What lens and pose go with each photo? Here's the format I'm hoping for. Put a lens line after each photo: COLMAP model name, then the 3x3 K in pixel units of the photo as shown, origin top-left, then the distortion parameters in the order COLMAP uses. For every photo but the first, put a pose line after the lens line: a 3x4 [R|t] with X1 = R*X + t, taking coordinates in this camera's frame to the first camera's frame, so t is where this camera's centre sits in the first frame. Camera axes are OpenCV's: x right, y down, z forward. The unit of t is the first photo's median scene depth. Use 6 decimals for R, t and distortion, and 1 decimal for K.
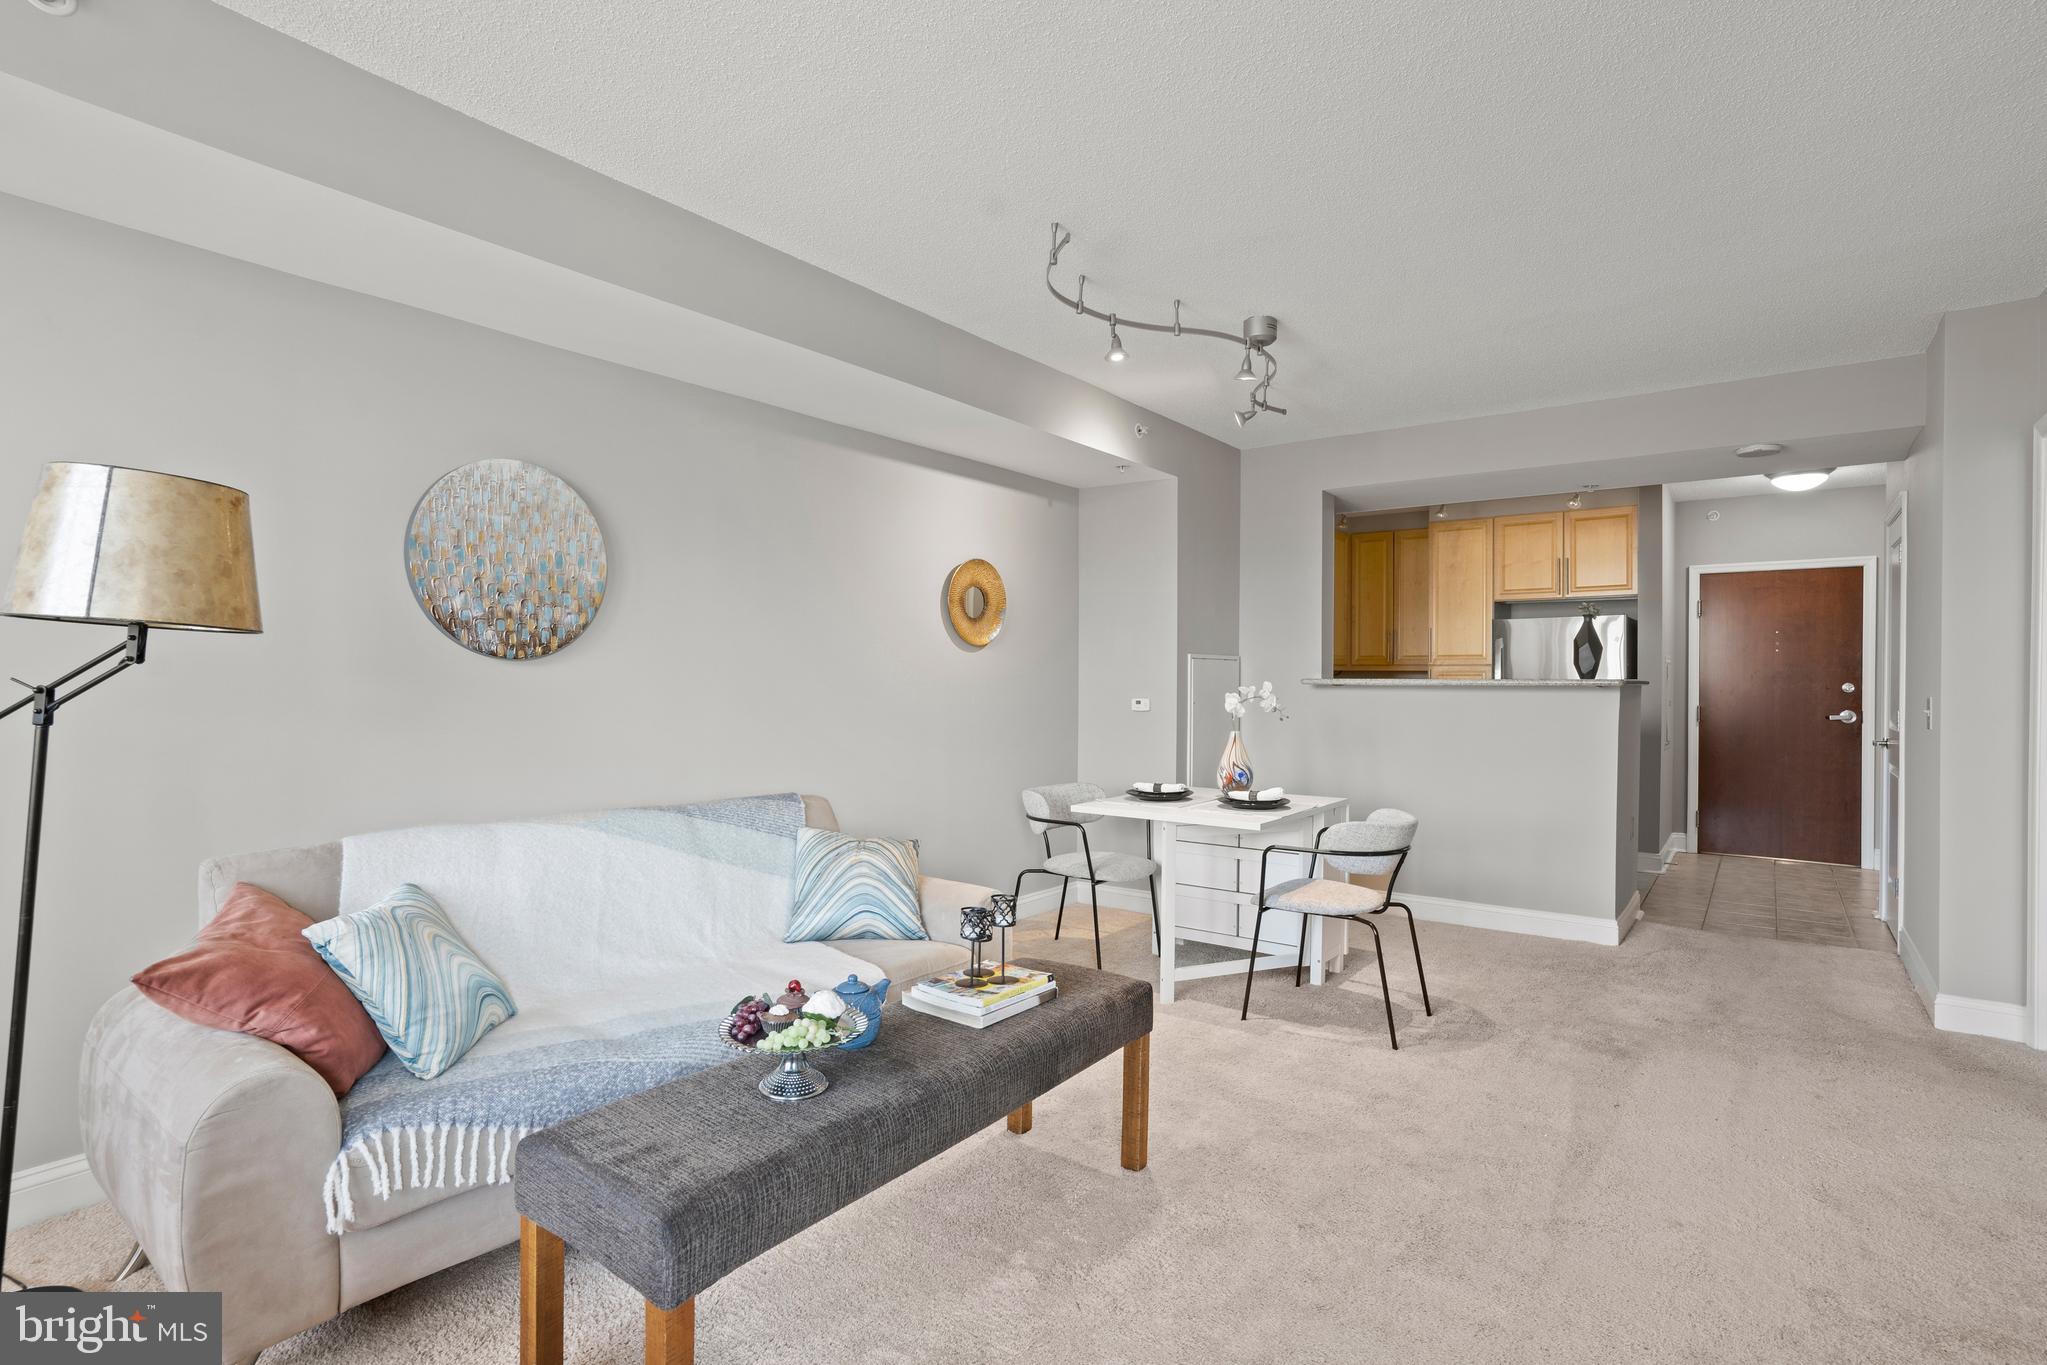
lens RADIAL K [[1002.5, 0, 1025.8], [0, 1002.5, 690.5], [0, 0, 1]] dist [-0.061183, 0.040826]
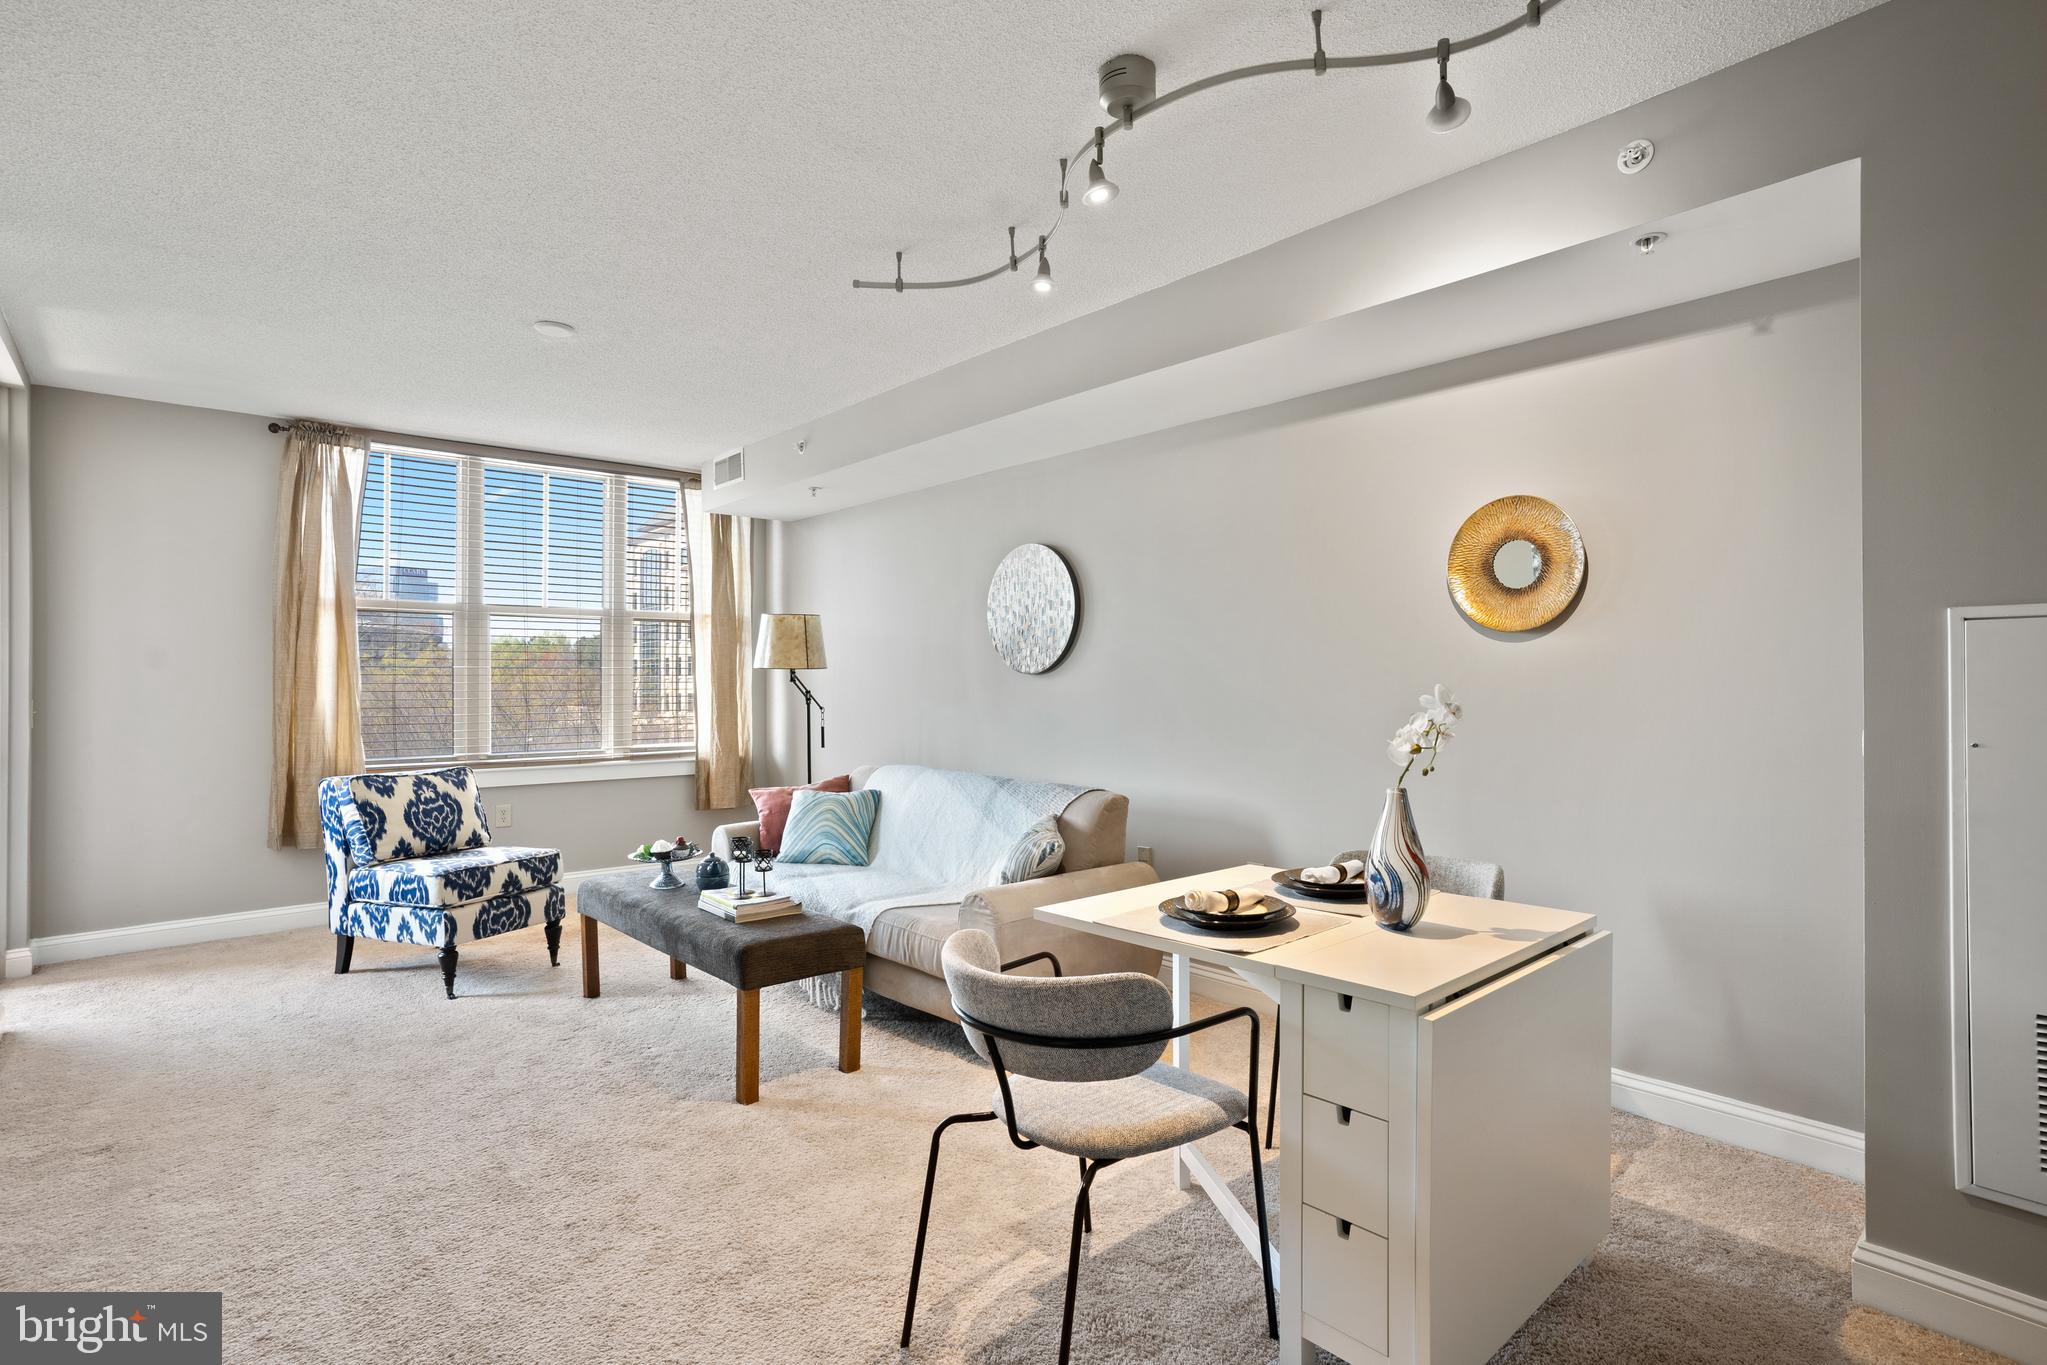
lens RADIAL K [[1002.5, 0, 1025.8], [0, 1002.5, 690.5], [0, 0, 1]] dist [-0.061183, 0.040826]
pose [[-0.194007, -0.003703, -0.980993, 0.486009], [-0.010789, 0.999940, -0.001641, -0.002282], [0.980941, 0.010266, -0.194036, 0.630466]]
